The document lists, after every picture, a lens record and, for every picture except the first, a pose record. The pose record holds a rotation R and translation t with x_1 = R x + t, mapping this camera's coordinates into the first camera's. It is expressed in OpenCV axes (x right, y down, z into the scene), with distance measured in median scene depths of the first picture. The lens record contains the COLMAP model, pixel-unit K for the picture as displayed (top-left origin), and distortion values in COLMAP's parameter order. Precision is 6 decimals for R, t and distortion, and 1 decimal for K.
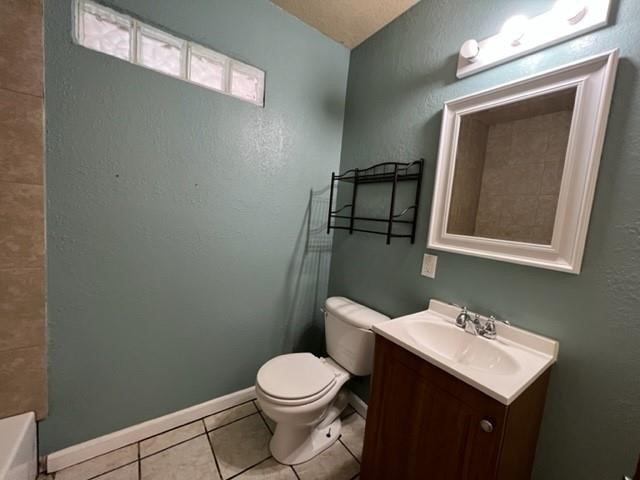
lens RADIAL K [[255.7, 0, 317.6], [0, 255.7, 239.1], [0, 0, 1]] dist [-0.001226, -0.000230]
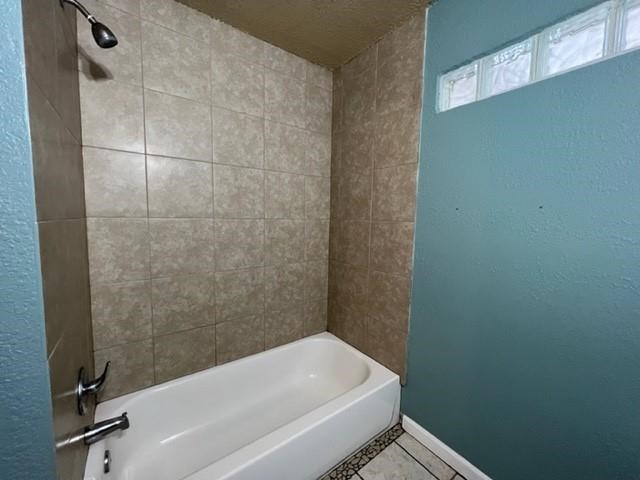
lens RADIAL K [[255.7, 0, 317.6], [0, 255.7, 239.1], [0, 0, 1]] dist [-0.001226, -0.000230]
pose [[0.014237, 0.002773, -0.999895, 0.351489], [-0.116915, 0.993141, 0.001090, -0.051076], [0.993040, 0.116887, 0.014464, 0.433045]]
